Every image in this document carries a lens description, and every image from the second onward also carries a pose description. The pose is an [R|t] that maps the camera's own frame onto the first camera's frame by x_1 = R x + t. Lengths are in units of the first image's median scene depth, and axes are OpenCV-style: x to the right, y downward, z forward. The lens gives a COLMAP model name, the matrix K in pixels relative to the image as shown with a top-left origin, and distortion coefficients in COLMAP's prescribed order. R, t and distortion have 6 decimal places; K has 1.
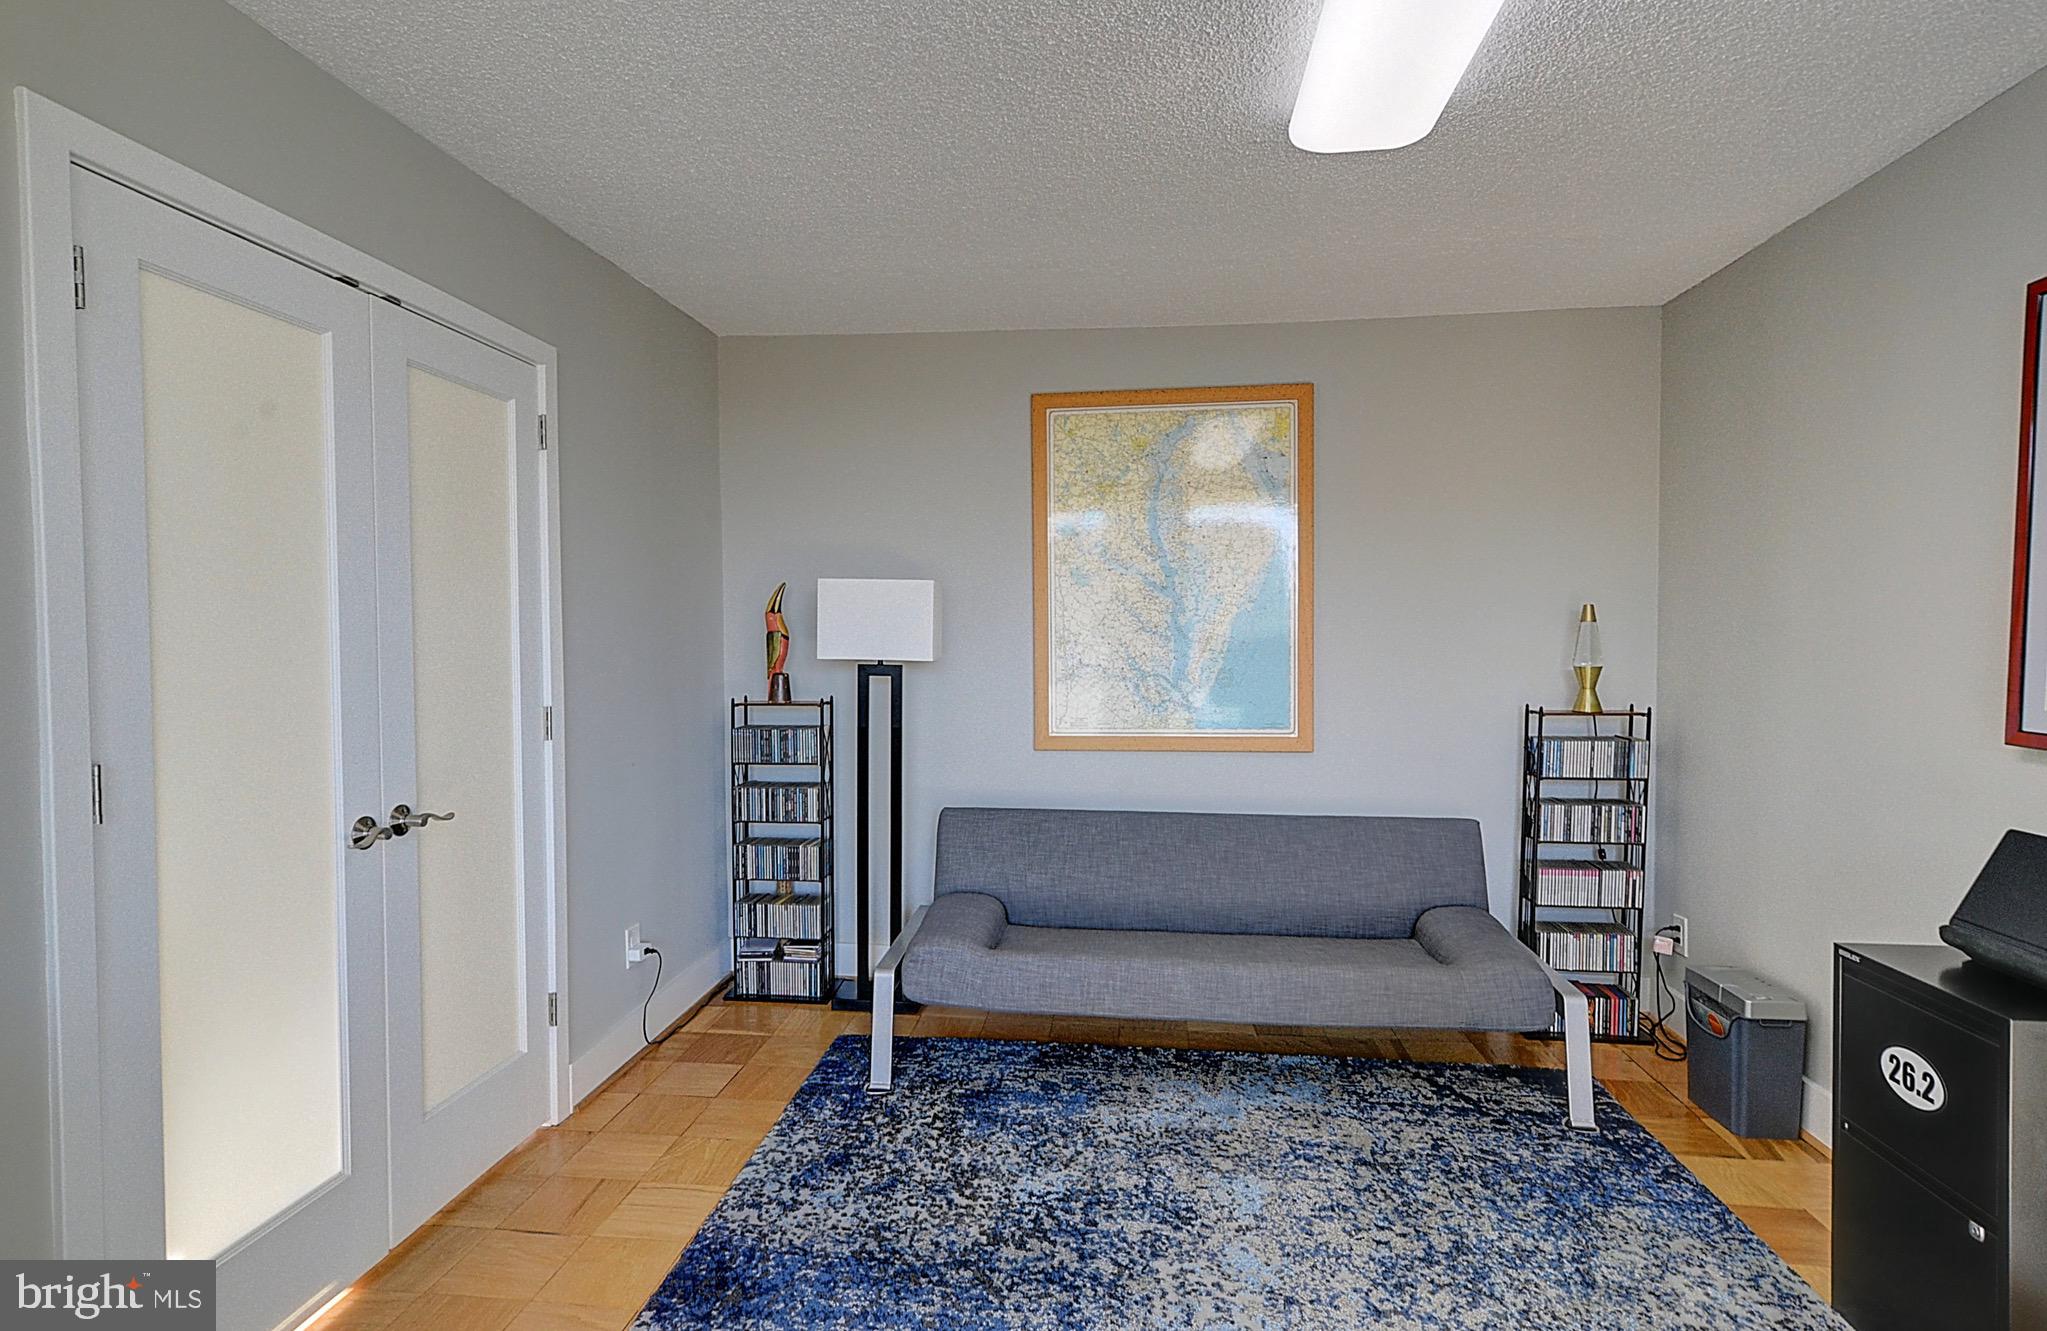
lens RADIAL K [[1048.9, 0, 1014.3], [0, 1048.9, 671.0], [0, 0, 1]] dist [0.003677, 0.000550]
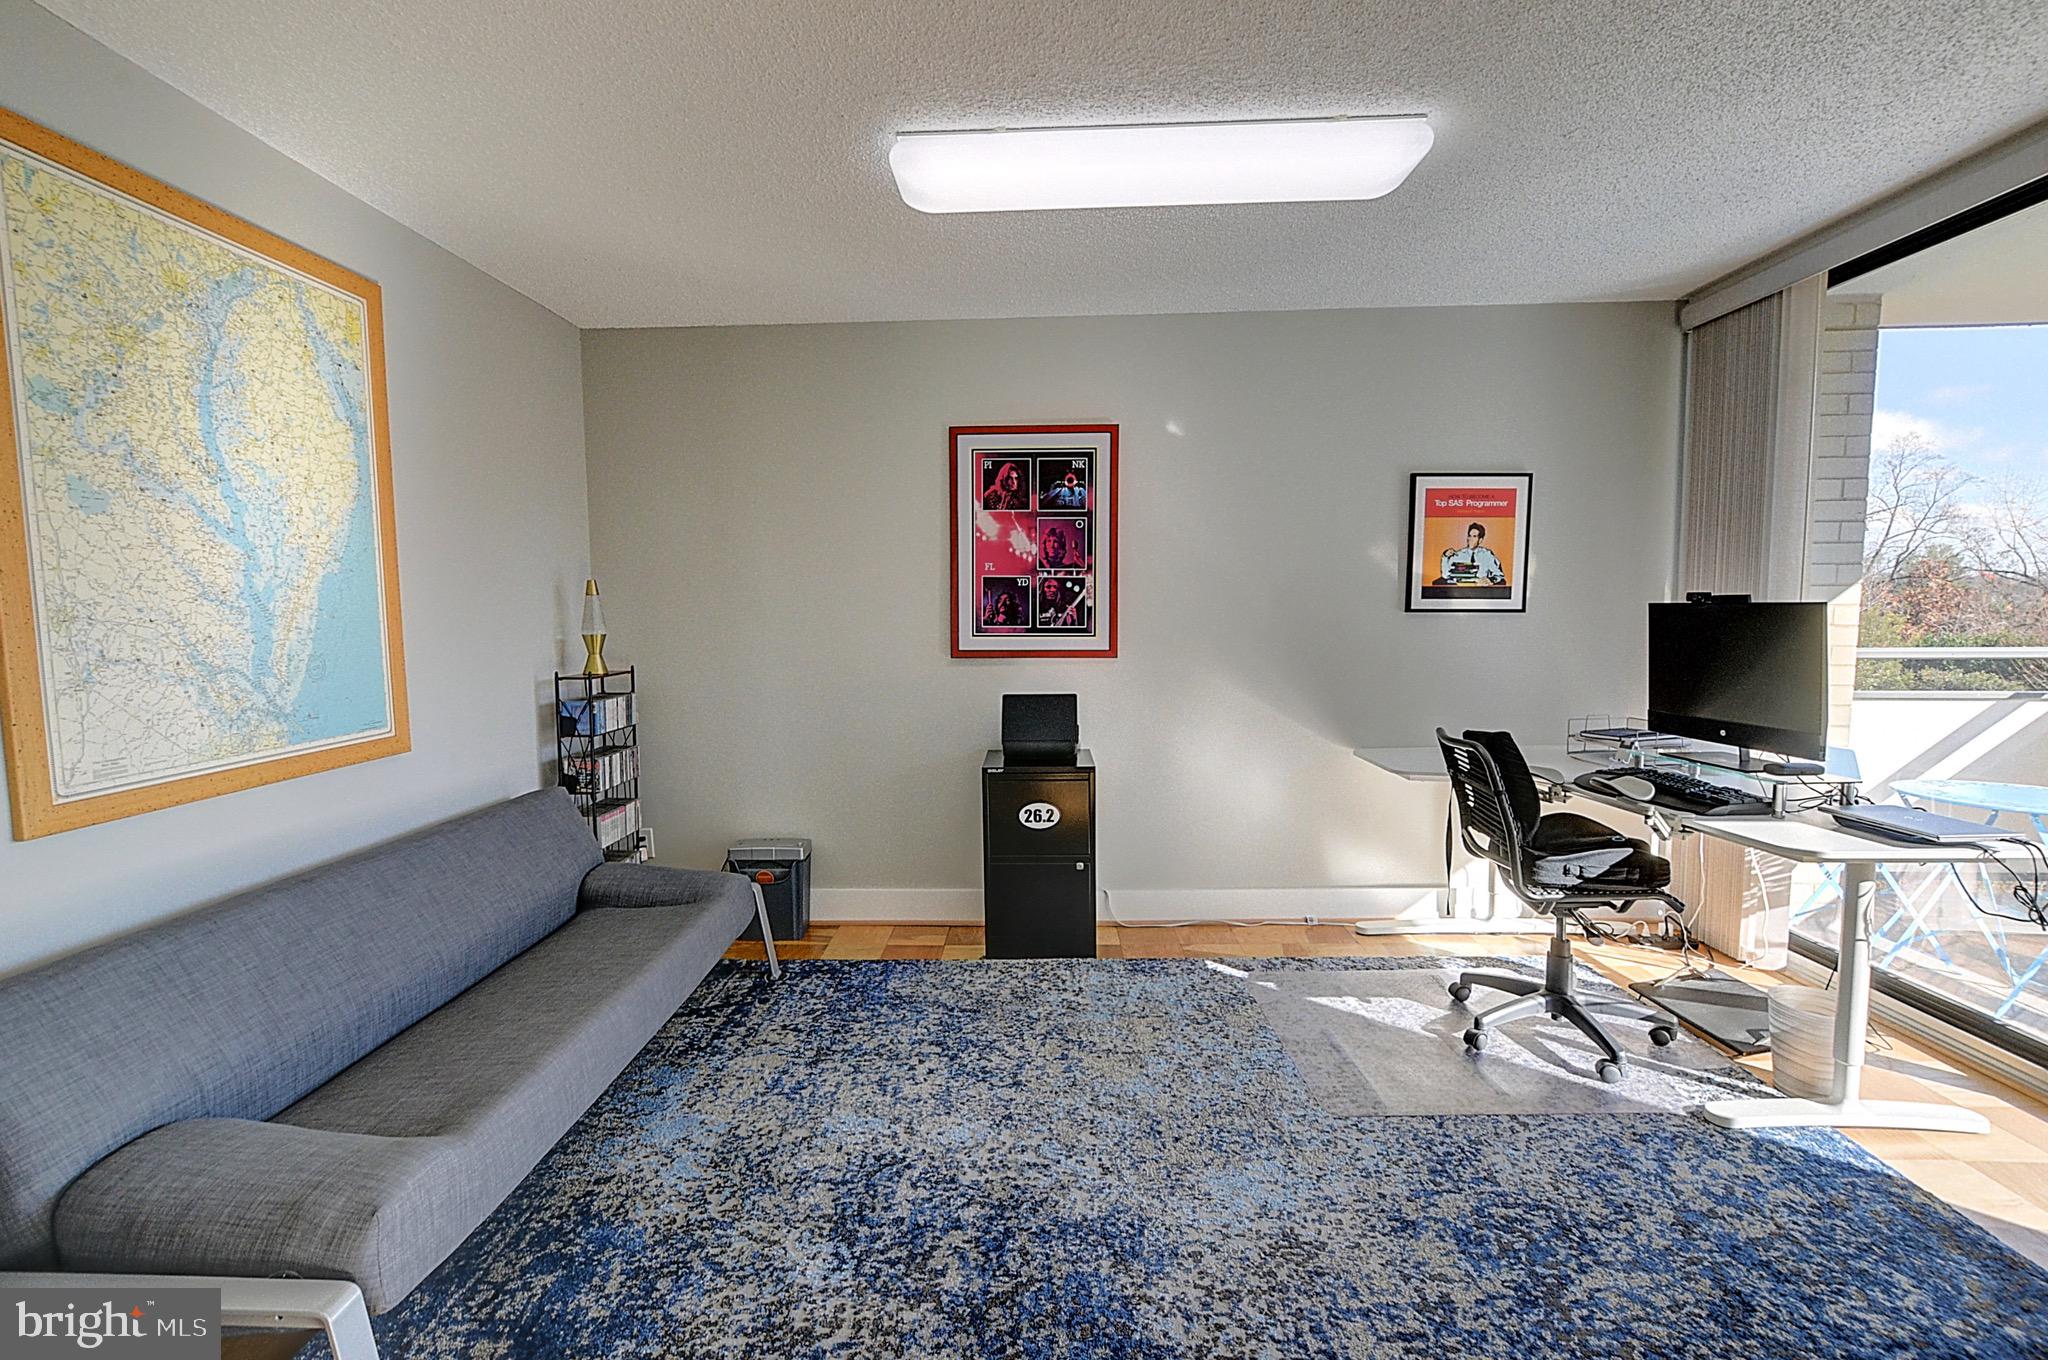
lens RADIAL K [[911.8, 0, 1002.4], [0, 911.8, 678.4], [0, 0, 1]] dist [-0.013879, 0.004934]
pose [[-0.089858, -0.072942, 0.993280, -0.608462], [0.044832, 0.996007, 0.077199, -0.016778], [-0.994945, 0.051468, -0.086229, 0.814858]]
